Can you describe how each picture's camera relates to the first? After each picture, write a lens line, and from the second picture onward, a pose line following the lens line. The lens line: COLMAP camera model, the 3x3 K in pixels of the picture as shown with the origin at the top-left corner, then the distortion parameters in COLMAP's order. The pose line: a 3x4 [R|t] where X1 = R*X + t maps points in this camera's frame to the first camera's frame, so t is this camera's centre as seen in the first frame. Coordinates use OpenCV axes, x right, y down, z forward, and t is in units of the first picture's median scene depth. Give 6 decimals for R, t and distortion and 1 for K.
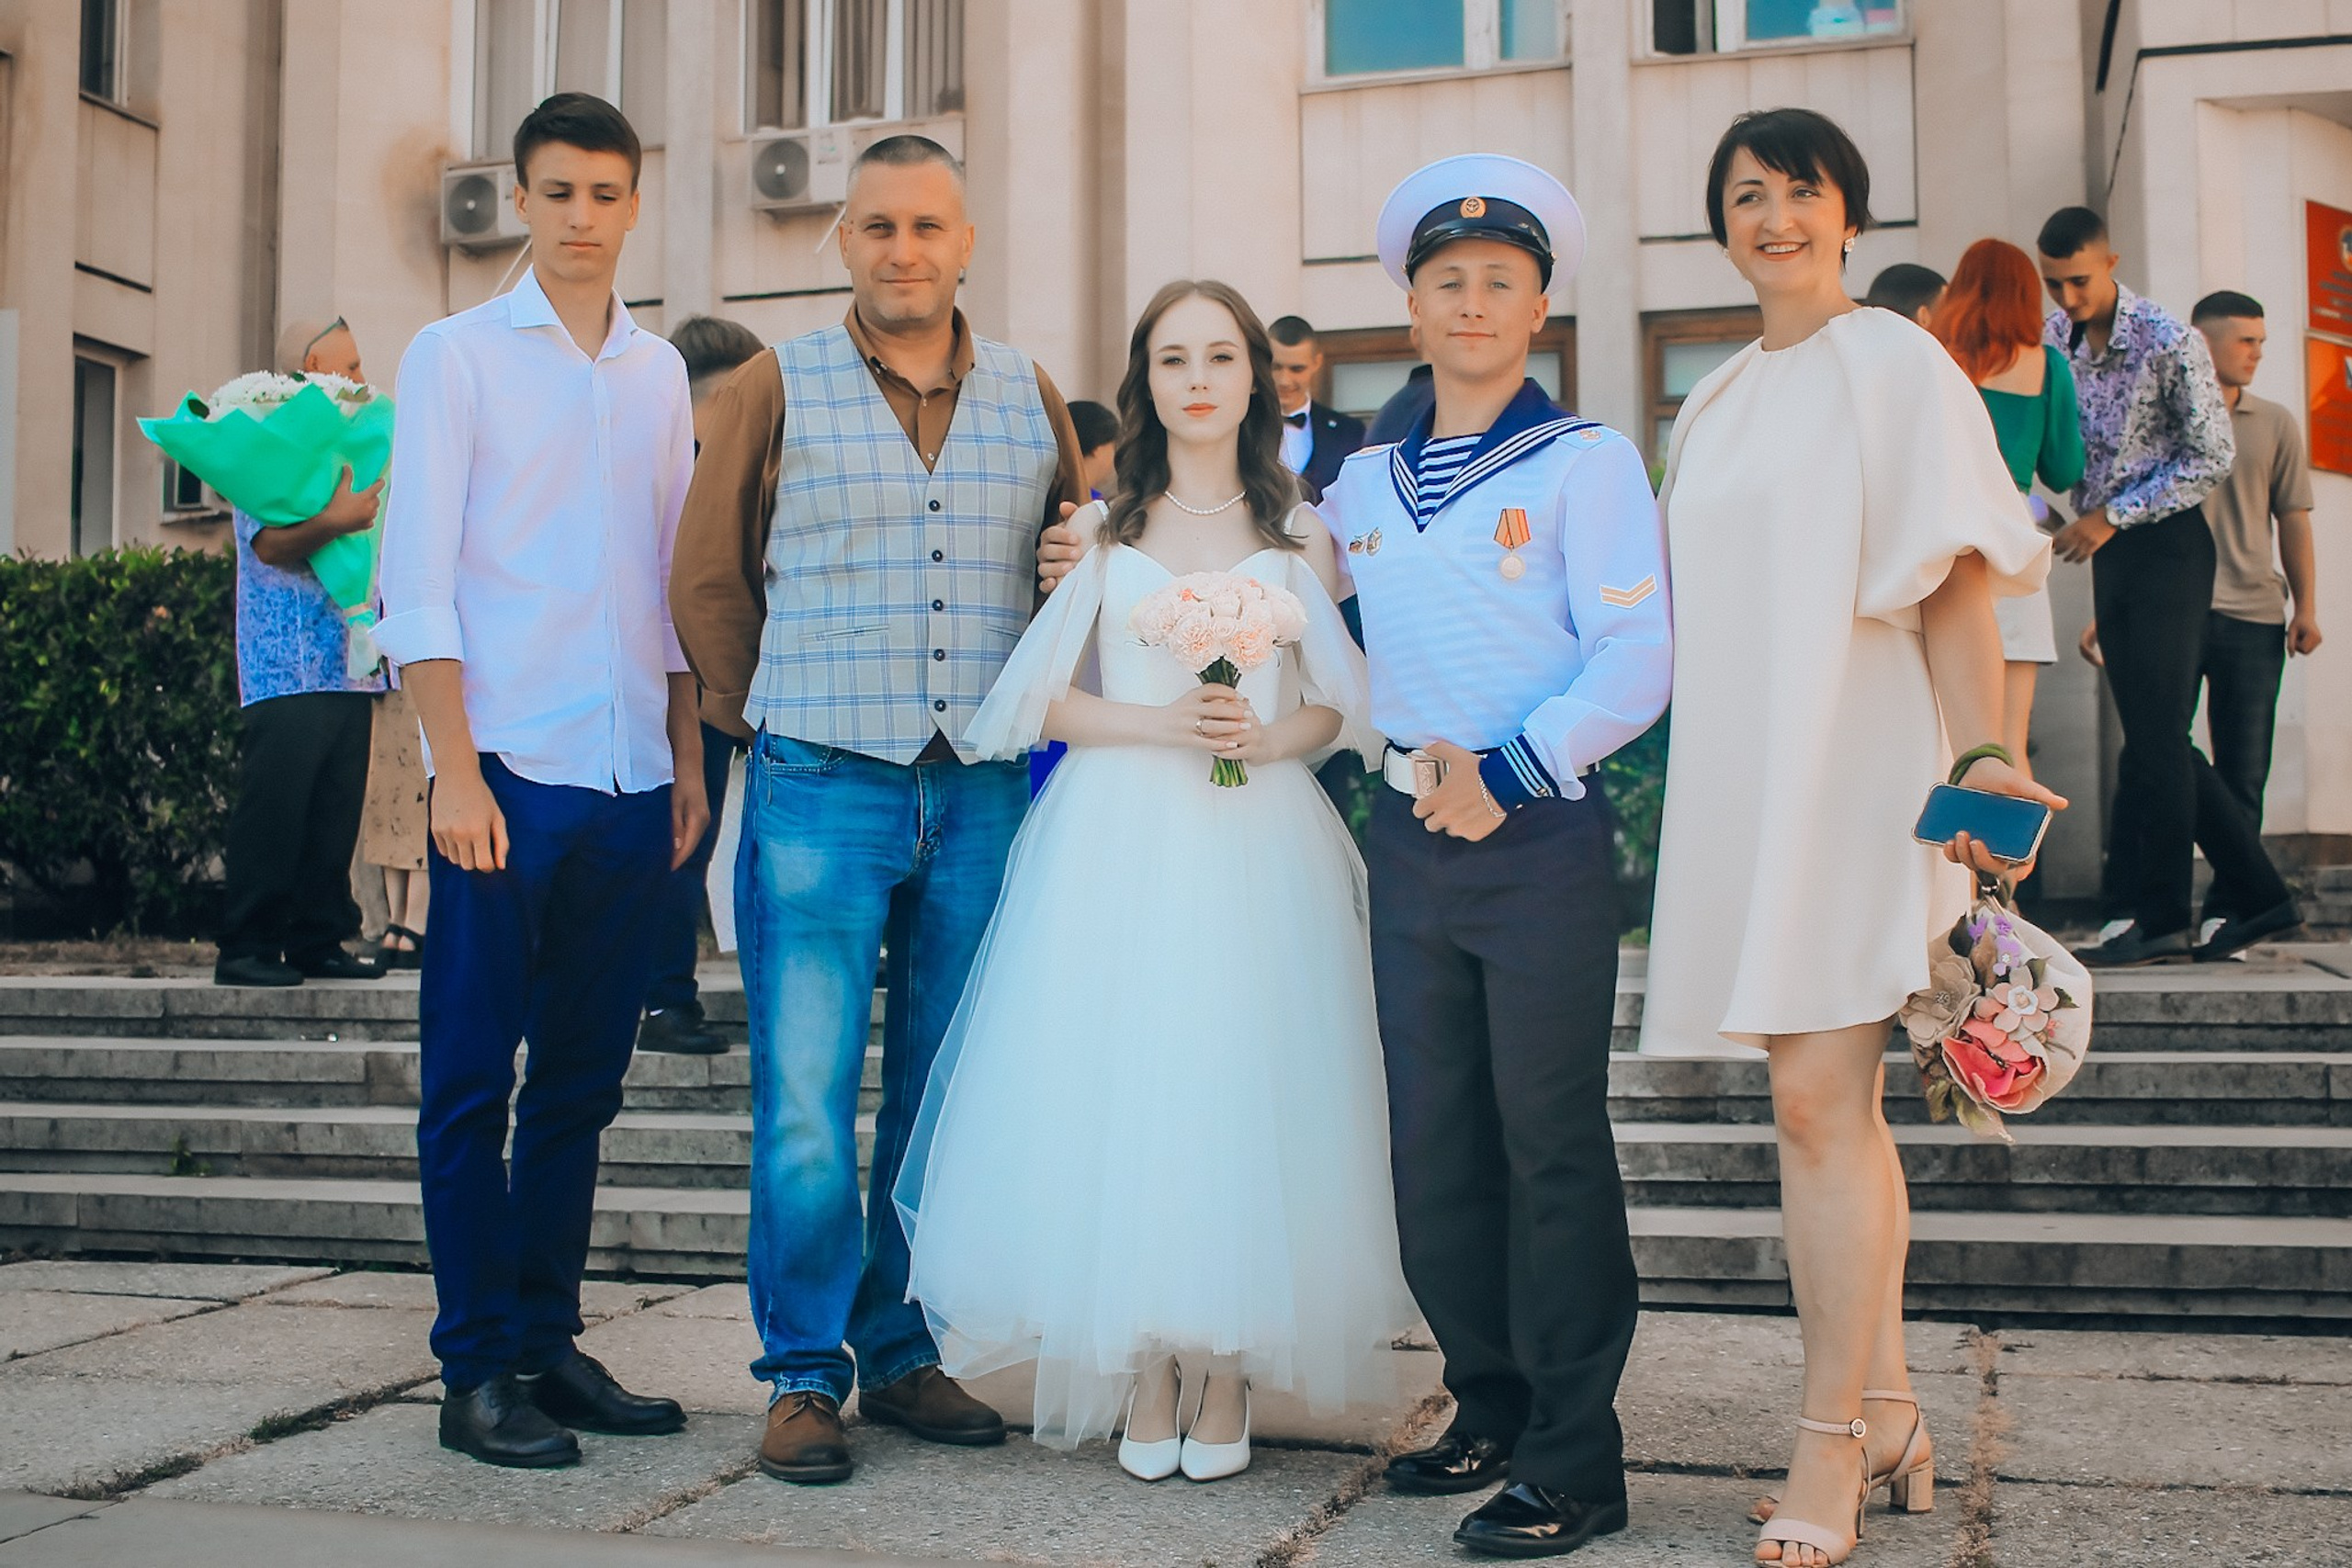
lens RADIAL K [[2850.0, 0, 1184.4], [0, 2850.0, 784.0], [0, 0, 1]] dist [-0.116284, 0.081972]
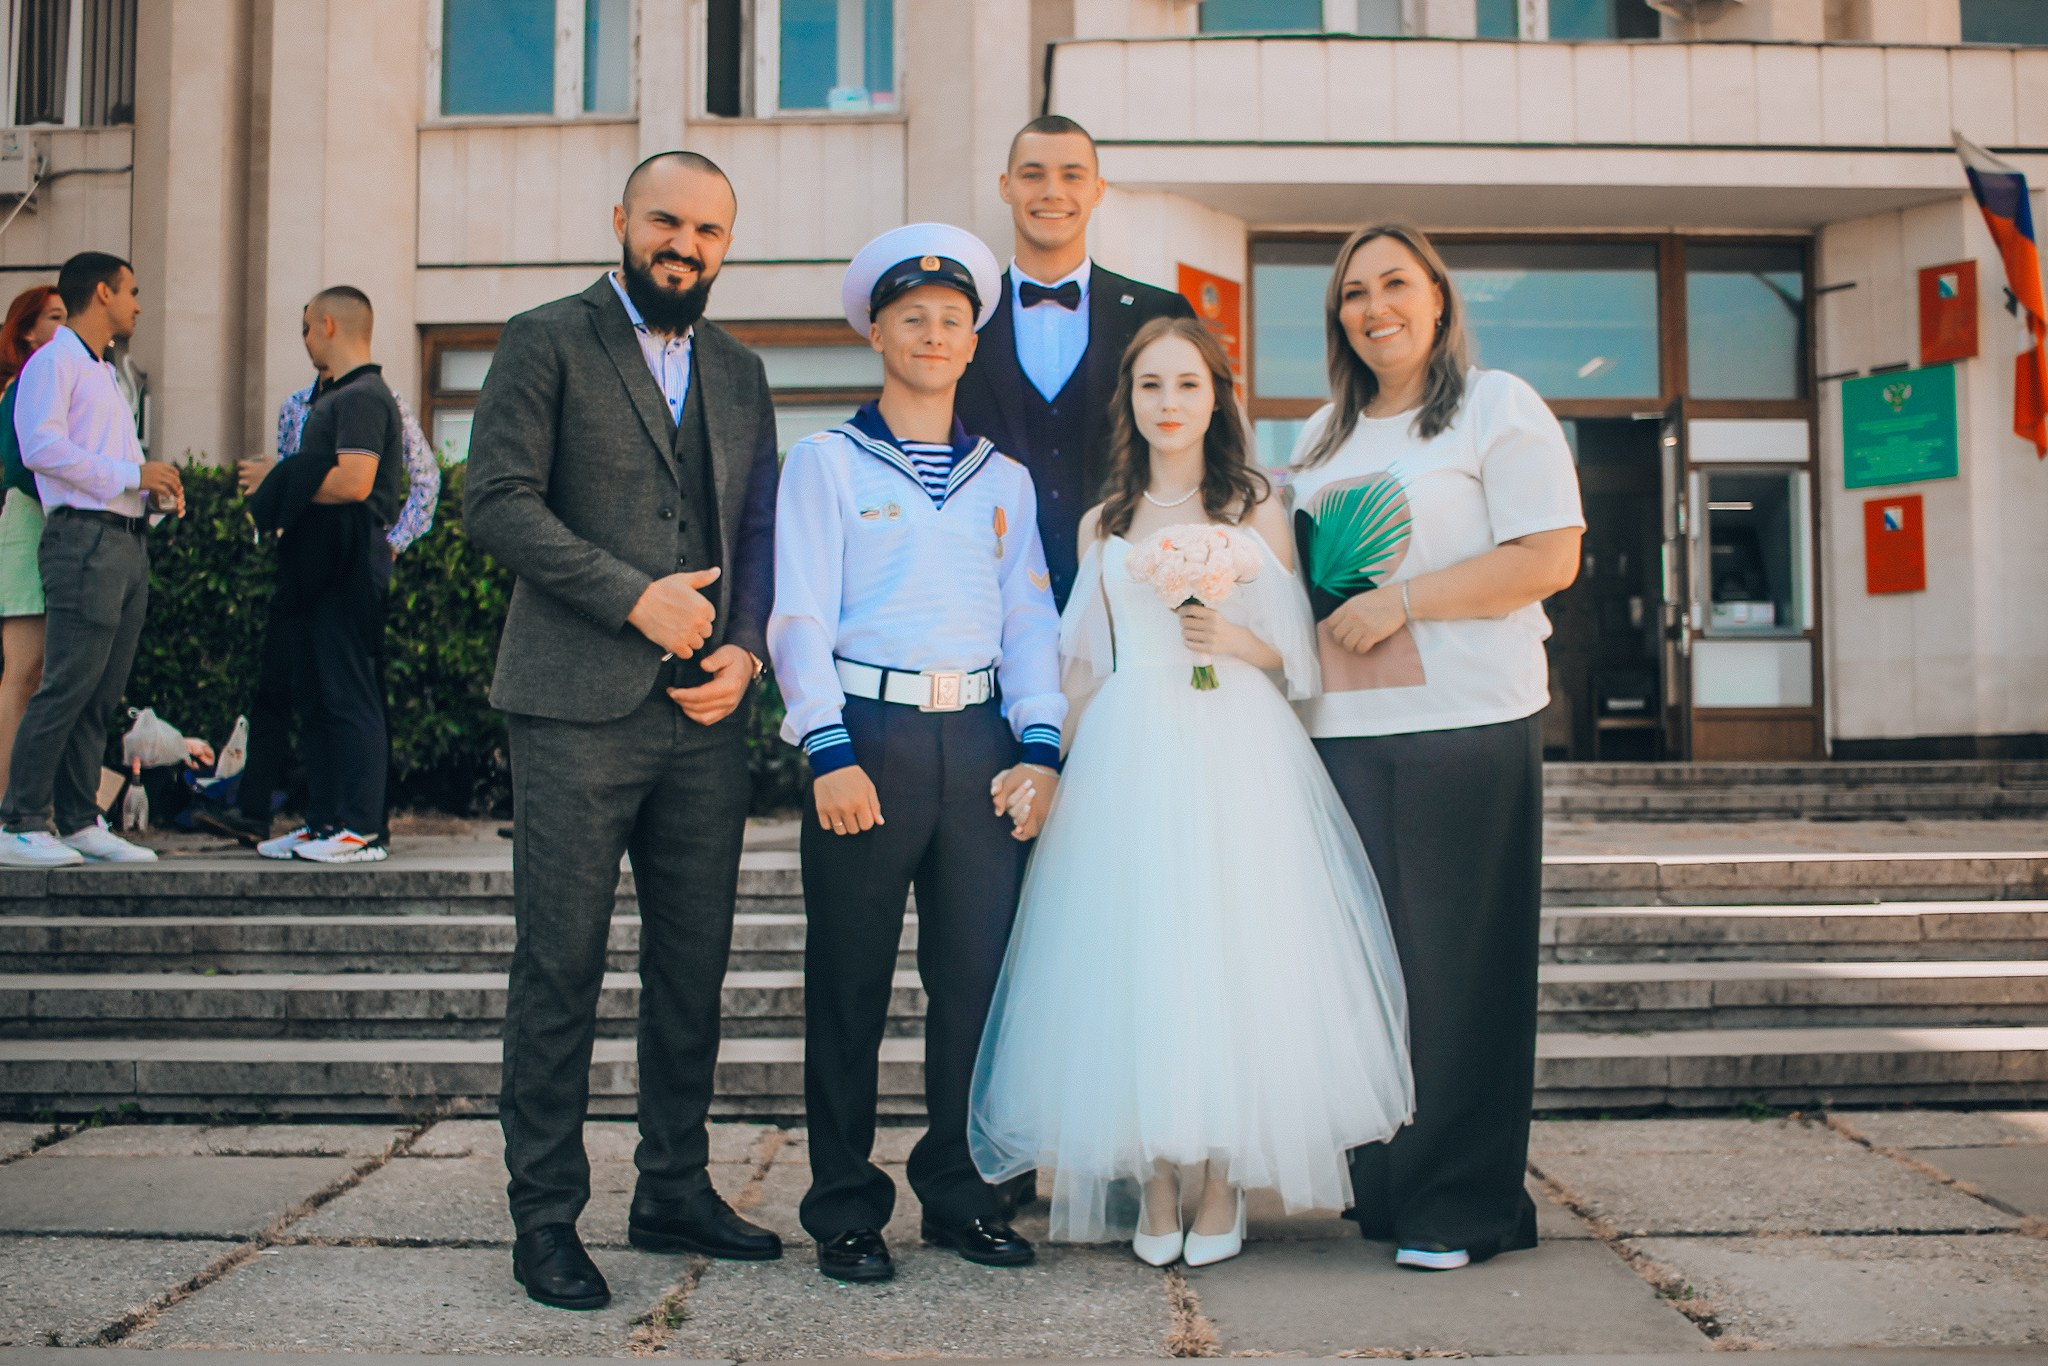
lens RADIAL K [[2292.7, 0, 1024.8], [0, 2292.7, 680.9], [0, 0, 1]] dist [-0.124183, 0.132107]
pose [[0.960798, 0.013220, 0.276936, 0.067078], [-0.012367, 0.999912, -0.004828, -0.008083], [-0.276975, 0.001214, 0.960876, -0.038307]]
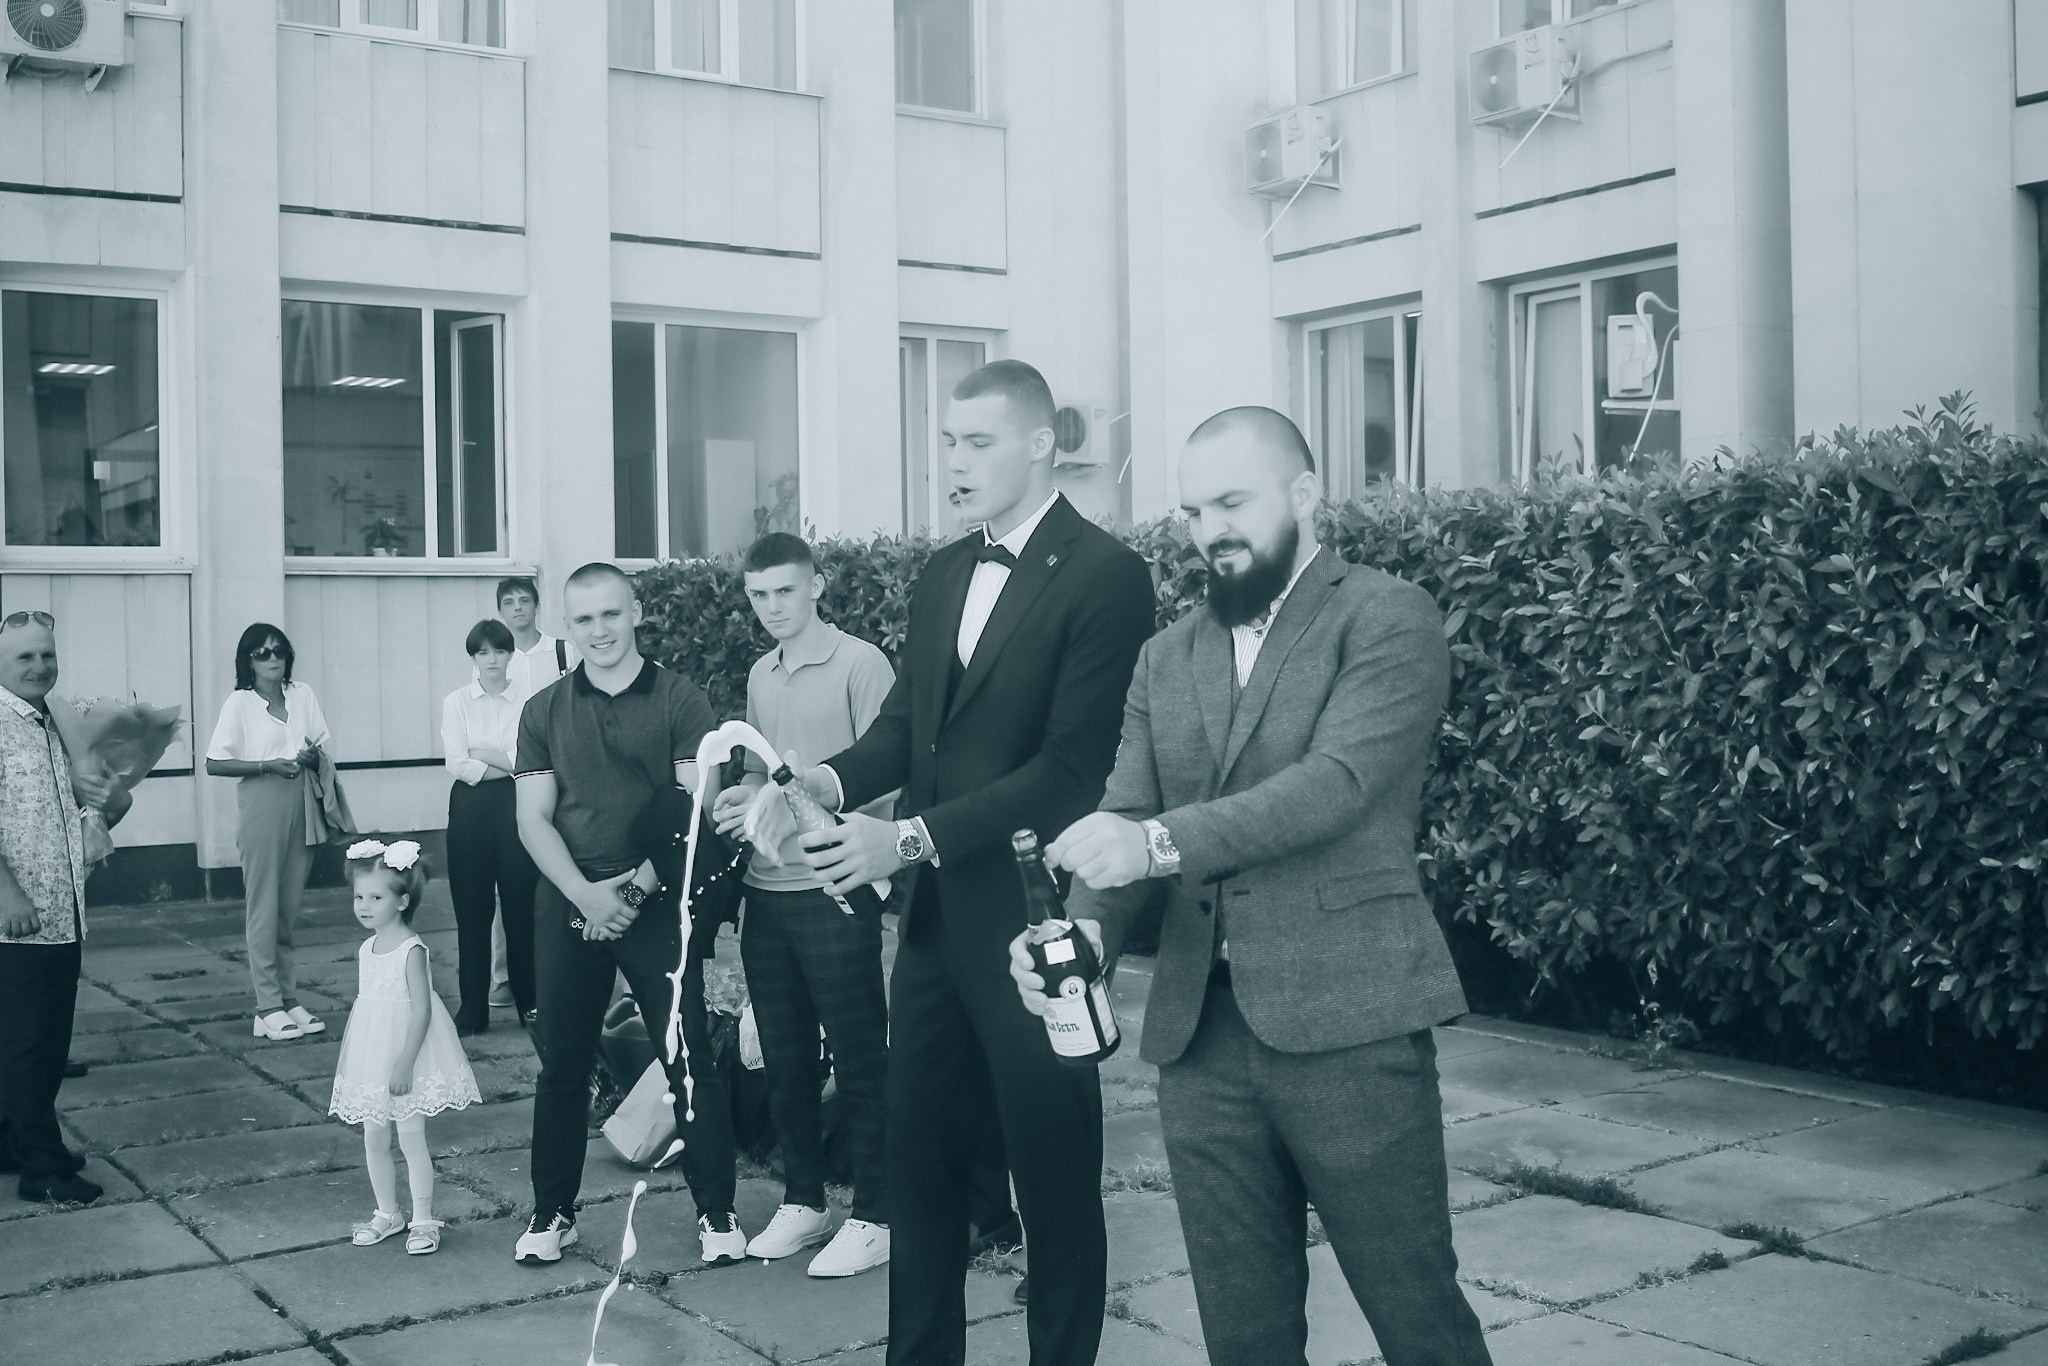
lens RADIAL K [[2274.1, 0, 1016.8], [0, 2274.1, 689.3], [0, 0, 1]] dist [-0.128061, 0.108484]
pose [[0.758693, 0.004501, -0.651433, 0.644677], [0.043557, 0.997388, 0.057619, -0.165922], [0.649991, -0.072090, 0.756515, 0.815537]]
